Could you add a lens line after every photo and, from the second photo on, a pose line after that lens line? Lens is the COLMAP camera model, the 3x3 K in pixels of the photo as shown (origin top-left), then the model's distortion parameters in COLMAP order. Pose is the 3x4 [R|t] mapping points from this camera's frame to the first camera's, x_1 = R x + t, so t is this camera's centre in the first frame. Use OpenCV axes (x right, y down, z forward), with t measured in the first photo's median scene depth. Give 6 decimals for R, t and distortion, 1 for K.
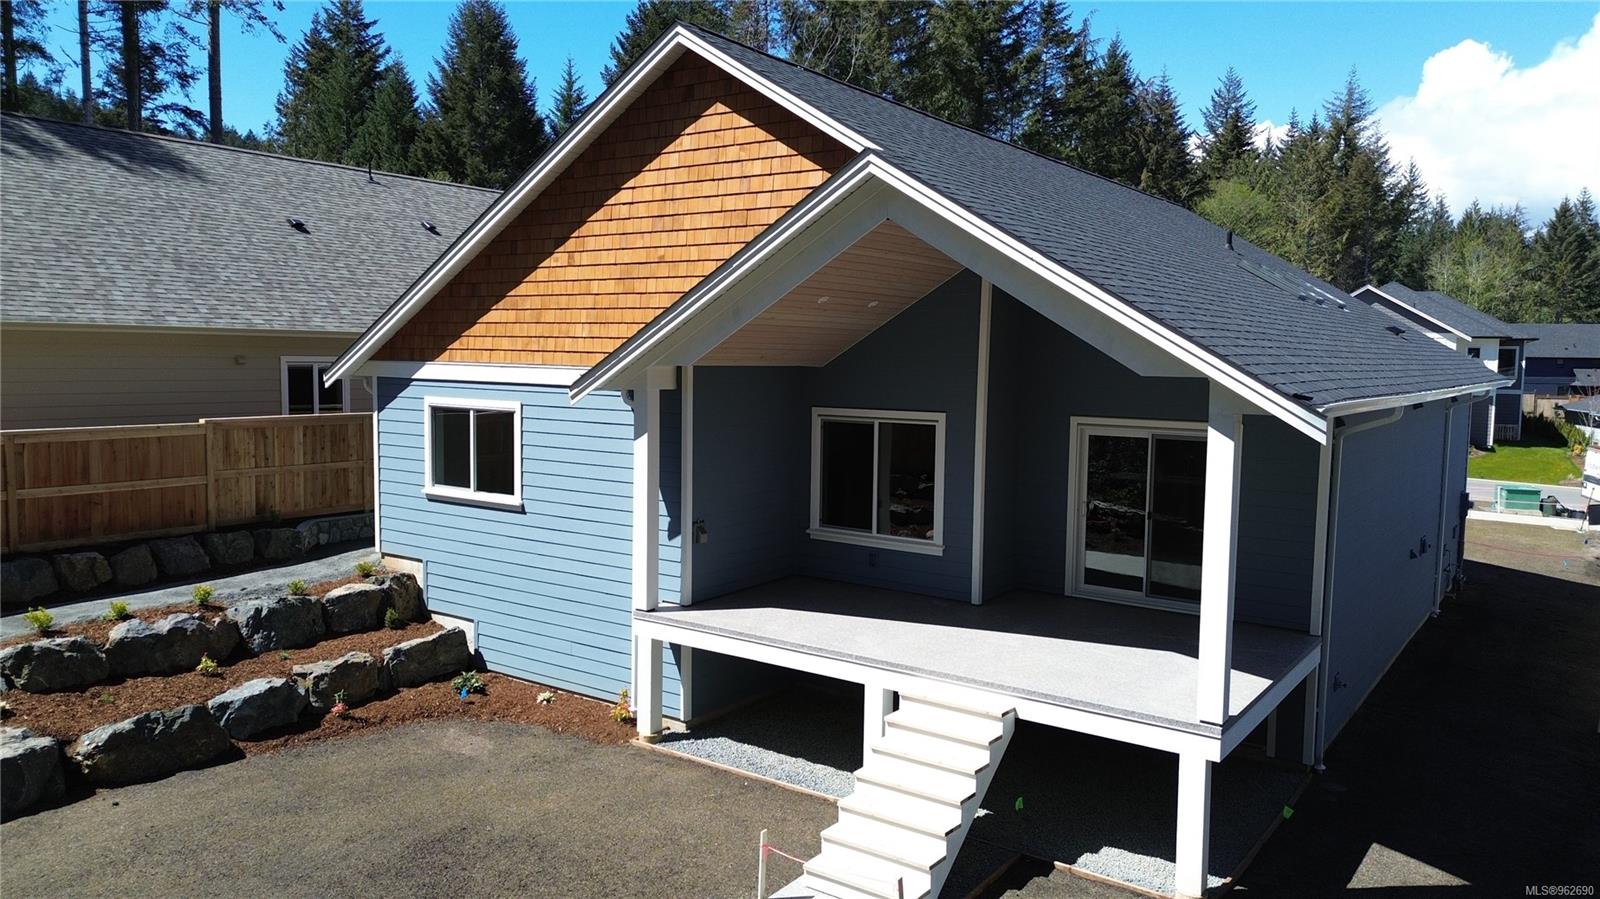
lens RADIAL K [[1120.4, 0, 803.5], [0, 1120.4, 452.1], [0, 0, 1]] dist [0.080783, -0.078995]
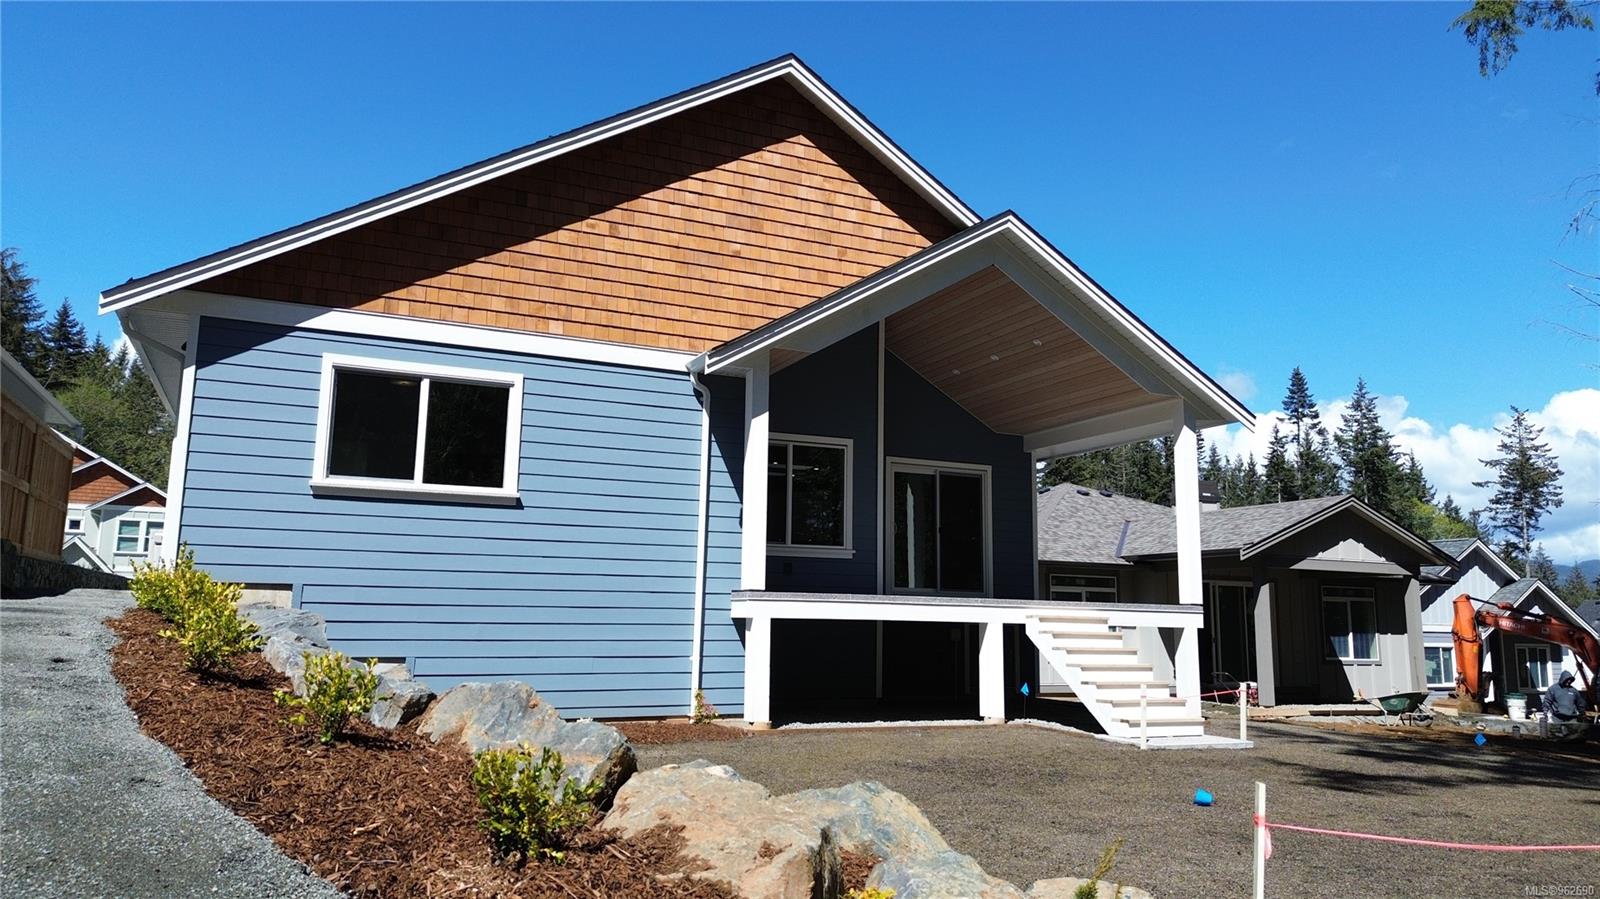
lens RADIAL K [[1120.4, 0, 803.5], [0, 1120.4, 452.1], [0, 0, 1]] dist [0.080783, -0.078995]
pose [[0.500299, 0.122953, 0.857078, -0.891650], [0.067279, 0.981353, -0.180053, 0.183776], [-0.863235, 0.147744, 0.482698, 0.441152]]
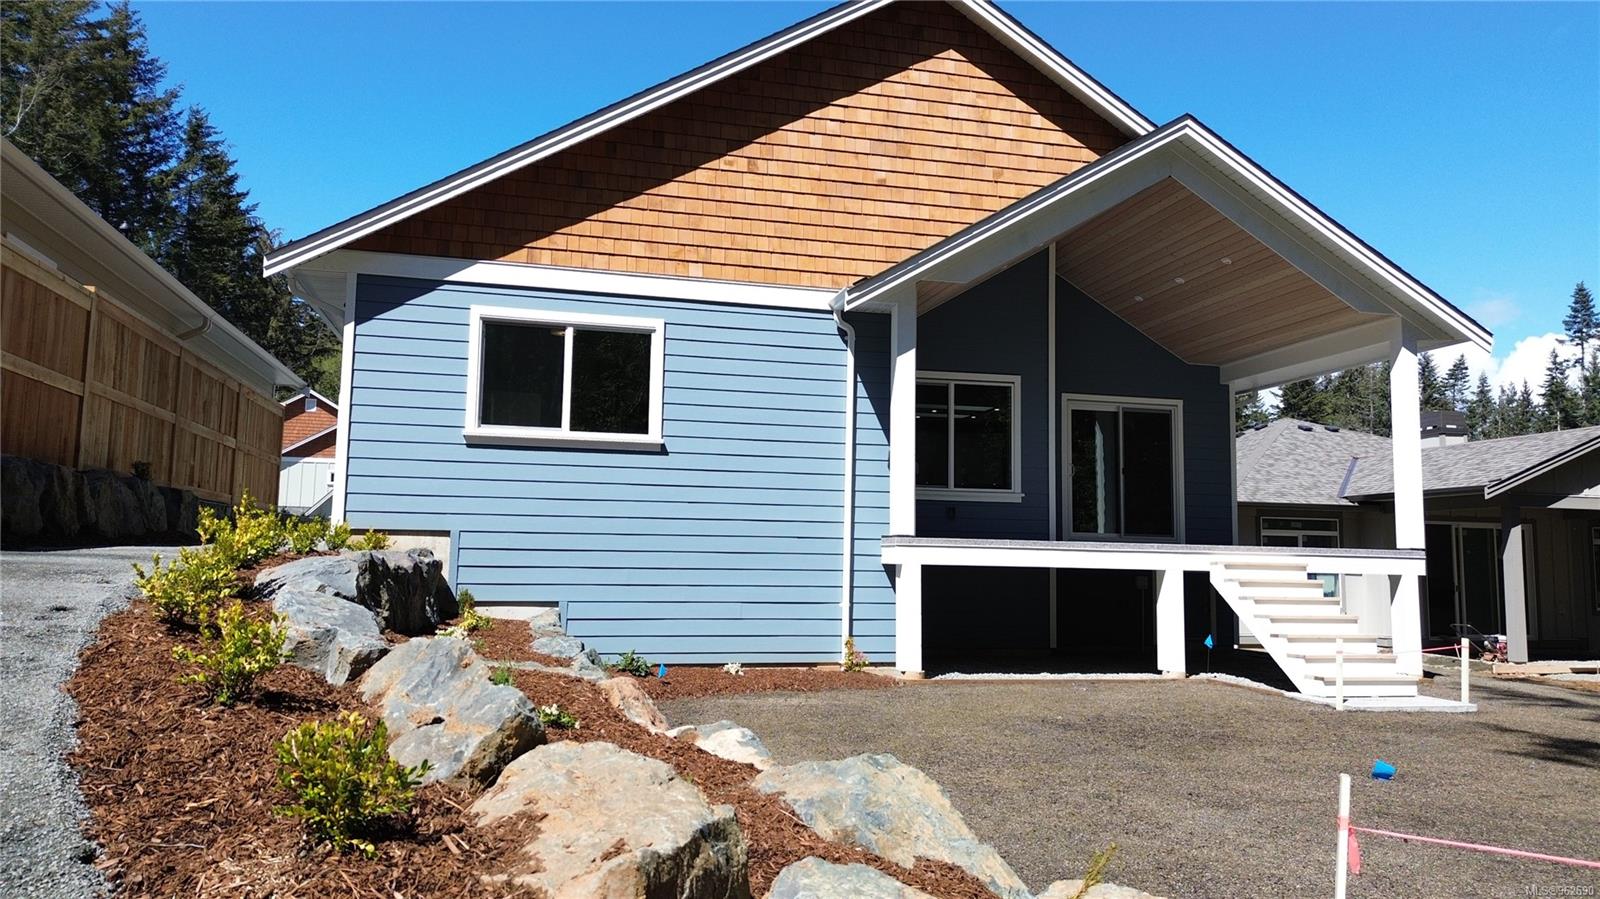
lens RADIAL K [[1120.4, 0, 803.5], [0, 1120.4, 452.1], [0, 0, 1]] dist [0.080783, -0.078995]
pose [[0.654620, 0.070572, 0.752657, -0.831179], [0.059529, 0.987729, -0.144388, 0.184446], [-0.753611, 0.139324, 0.642386, 0.421078]]
